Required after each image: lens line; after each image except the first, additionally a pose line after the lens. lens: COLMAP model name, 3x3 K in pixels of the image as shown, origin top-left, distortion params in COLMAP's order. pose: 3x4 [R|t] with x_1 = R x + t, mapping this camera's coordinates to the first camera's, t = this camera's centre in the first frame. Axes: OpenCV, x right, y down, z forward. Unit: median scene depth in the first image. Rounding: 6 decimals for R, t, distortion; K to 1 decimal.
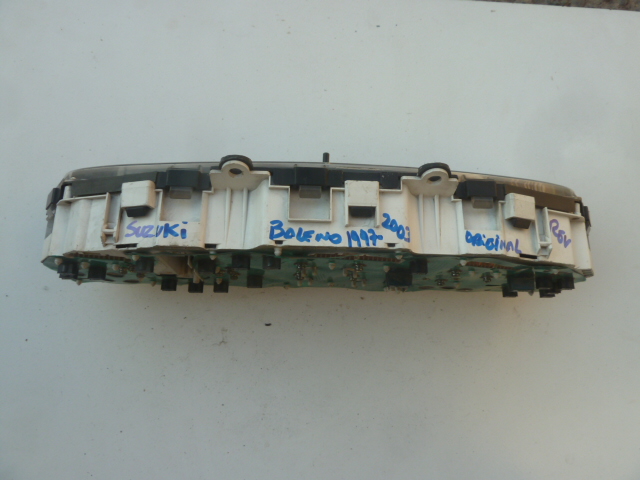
lens RADIAL K [[469.6, 0, 320.0], [0, 469.6, 240.0], [0, 0, 1]] dist [-0.028868, 0.001163]
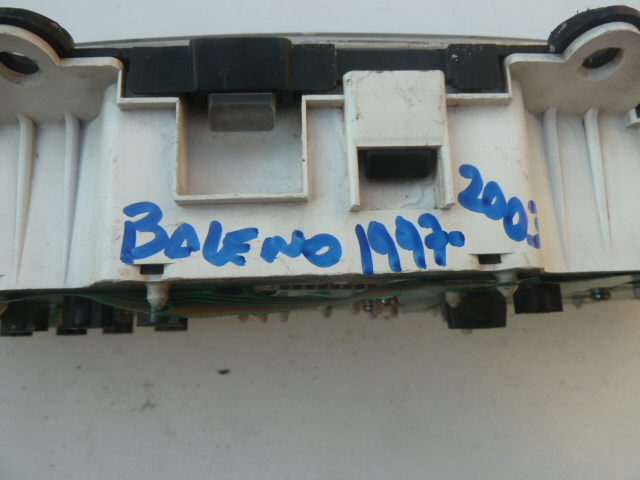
lens RADIAL K [[469.6, 0, 320.0], [0, 469.6, 240.0], [0, 0, 1]] dist [-0.028868, 0.001163]
pose [[0.998682, -0.047190, -0.020182, 0.037526], [0.048885, 0.994375, 0.093965, -0.040284], [0.015634, -0.094828, 0.995371, 0.660101]]
